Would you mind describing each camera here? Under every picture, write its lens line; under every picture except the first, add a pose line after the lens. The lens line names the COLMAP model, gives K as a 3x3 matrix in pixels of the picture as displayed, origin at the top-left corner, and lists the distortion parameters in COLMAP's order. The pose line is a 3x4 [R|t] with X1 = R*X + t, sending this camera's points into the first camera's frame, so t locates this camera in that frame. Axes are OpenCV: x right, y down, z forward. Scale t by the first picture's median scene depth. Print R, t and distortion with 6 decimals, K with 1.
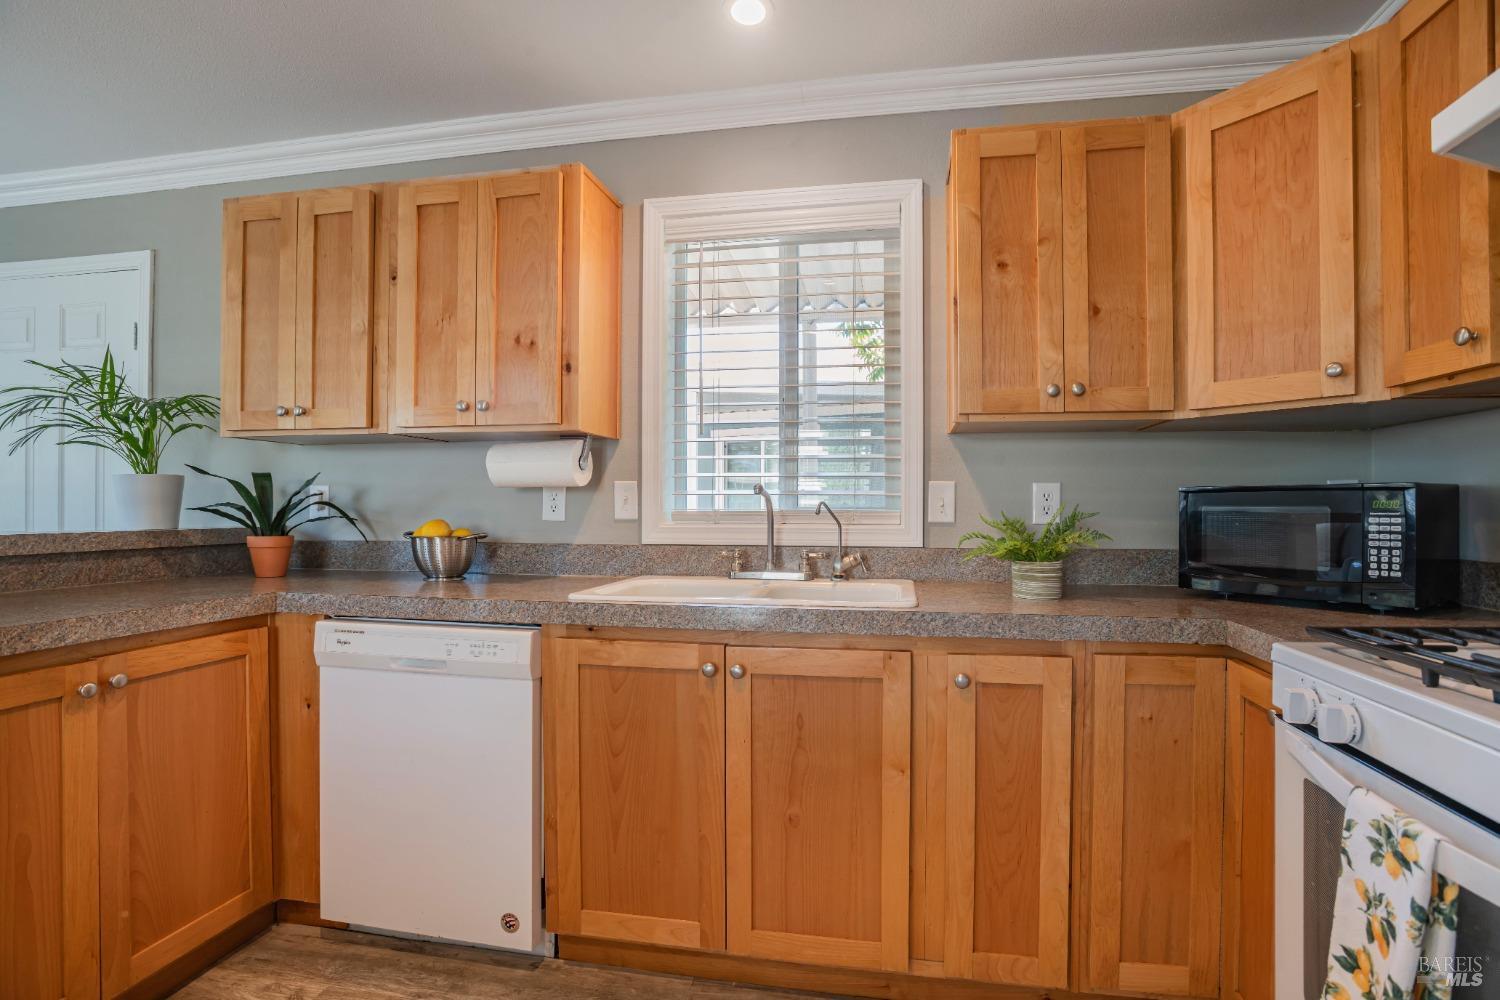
lens RADIAL K [[746.4, 0, 748.1], [0, 746.4, 505.6], [0, 0, 1]] dist [-0.036546, 0.001320]
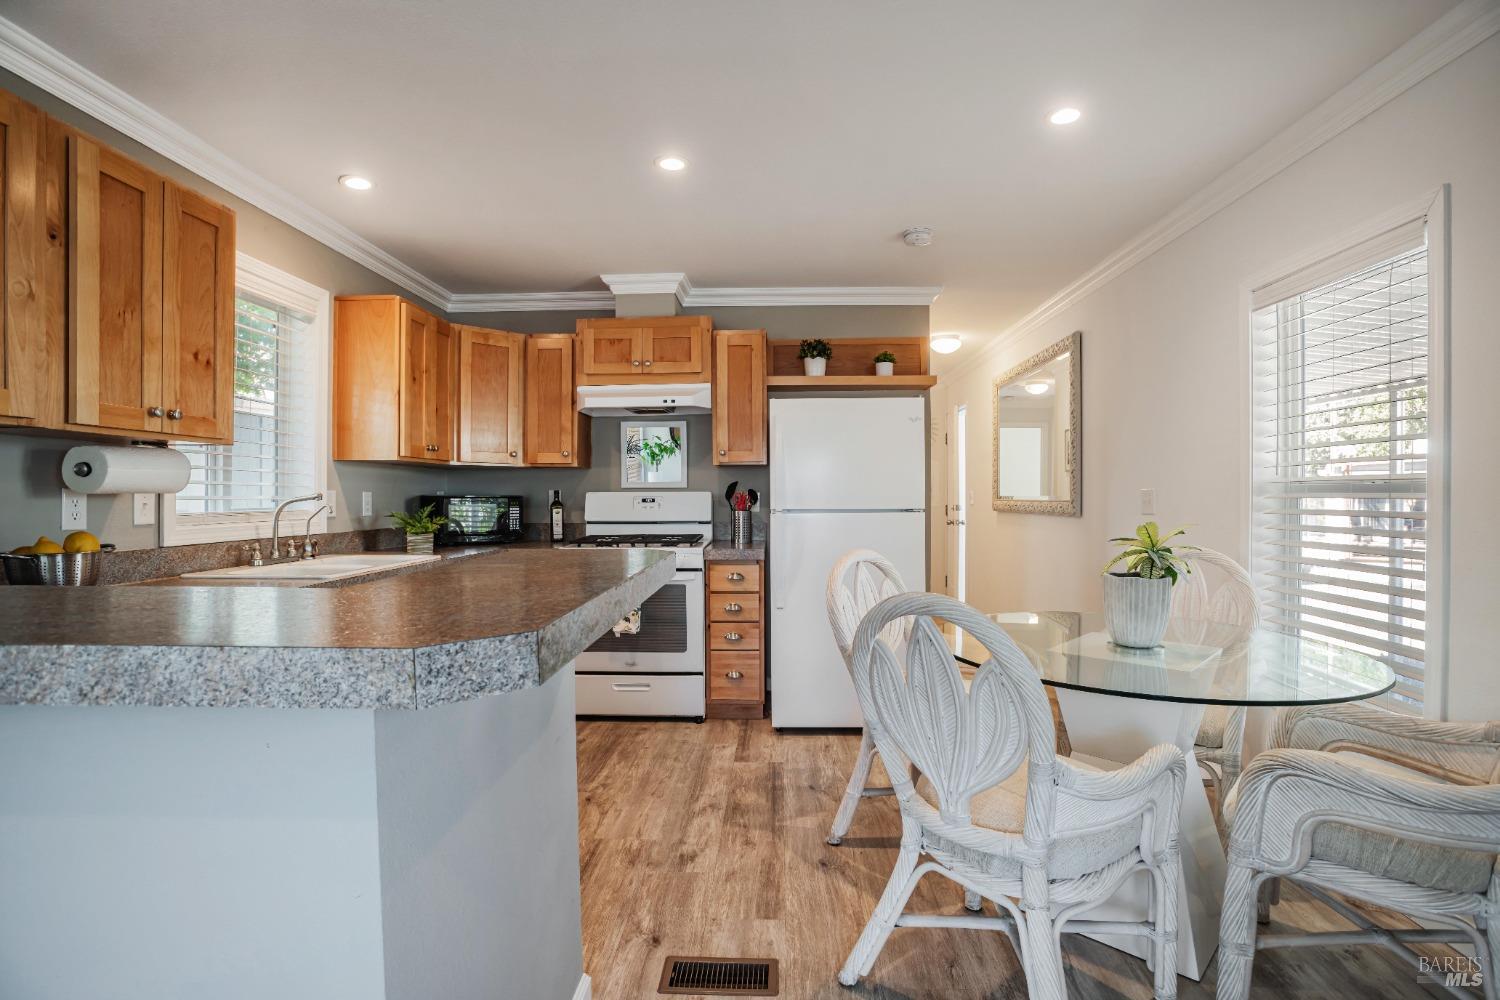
lens RADIAL K [[746.4, 0, 748.7], [0, 746.4, 501.3], [0, 0, 1]] dist [-0.036546, 0.001320]
pose [[-0.149332, -0.010524, 0.988731, -1.425909], [-0.005364, 0.999937, 0.009833, -0.030430], [-0.988773, -0.003835, -0.149379, 0.371290]]
